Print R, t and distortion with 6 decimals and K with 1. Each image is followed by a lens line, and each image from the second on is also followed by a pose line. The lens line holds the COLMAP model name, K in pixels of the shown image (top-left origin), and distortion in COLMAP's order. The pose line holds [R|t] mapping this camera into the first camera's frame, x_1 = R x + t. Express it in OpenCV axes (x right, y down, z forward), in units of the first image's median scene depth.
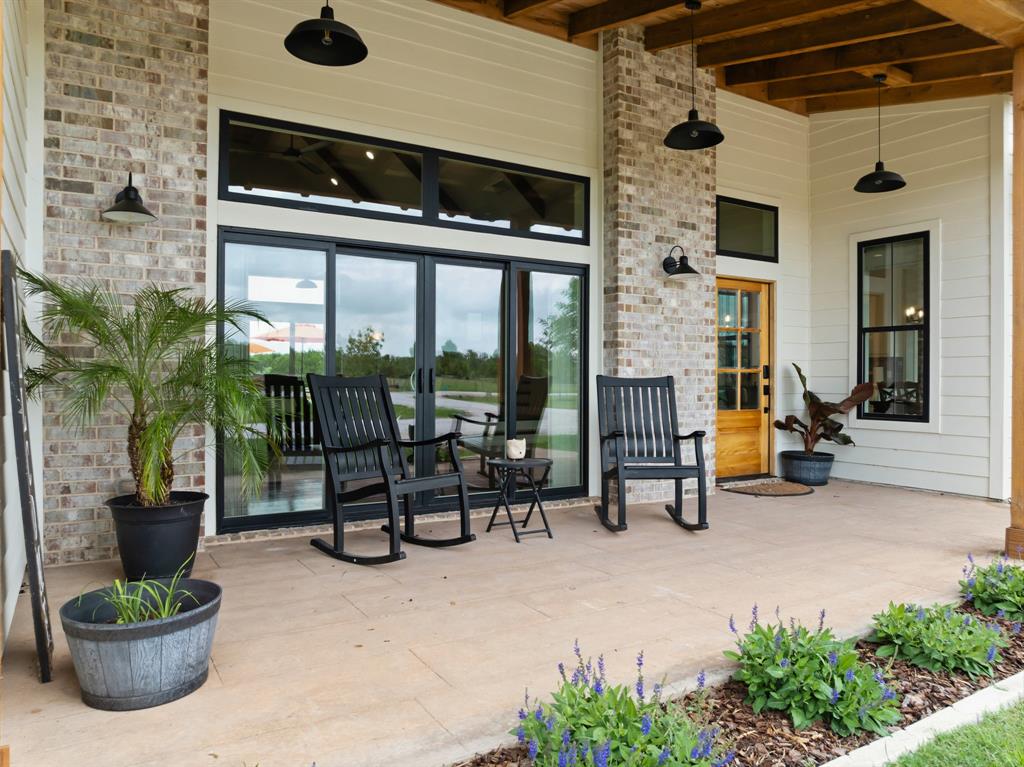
lens RADIAL K [[716.1, 0, 512.1], [0, 716.1, 381.6], [0, 0, 1]] dist [-0.040179, 0.019852]
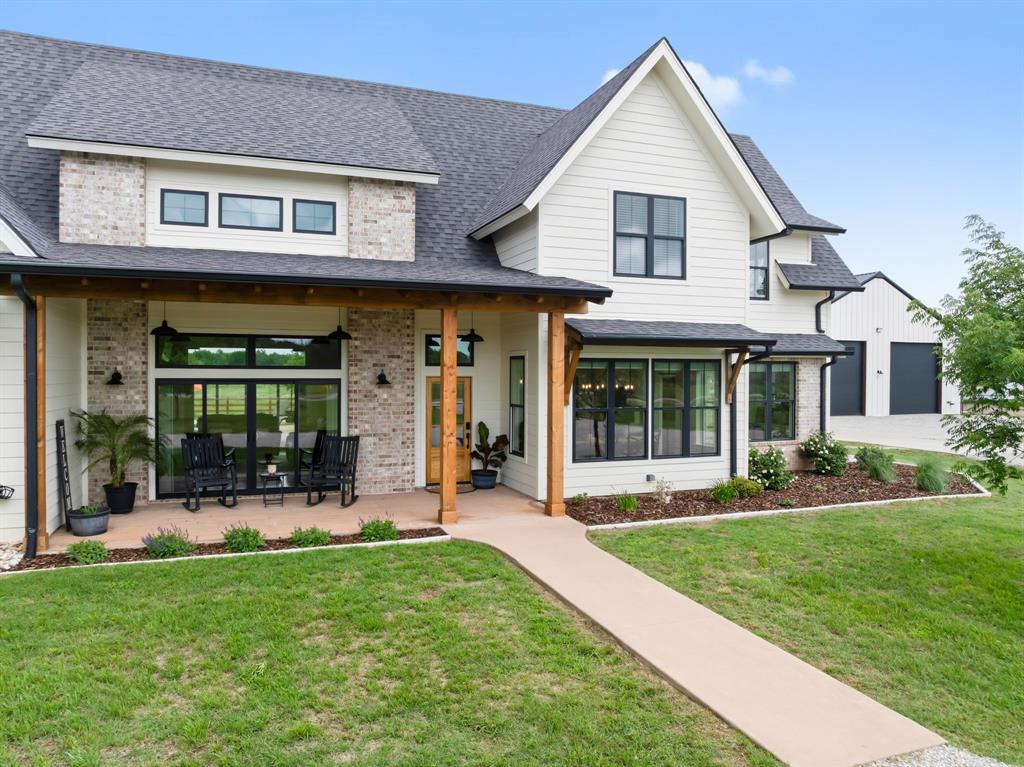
lens RADIAL K [[716.1, 0, 512.6], [0, 716.1, 384.4], [0, 0, 1]] dist [-0.040179, 0.019852]
pose [[0.982705, 0.004095, -0.185132, 1.315404], [-0.001943, 0.999928, 0.011802, -0.231097], [0.185167, -0.011238, 0.982643, -1.261698]]
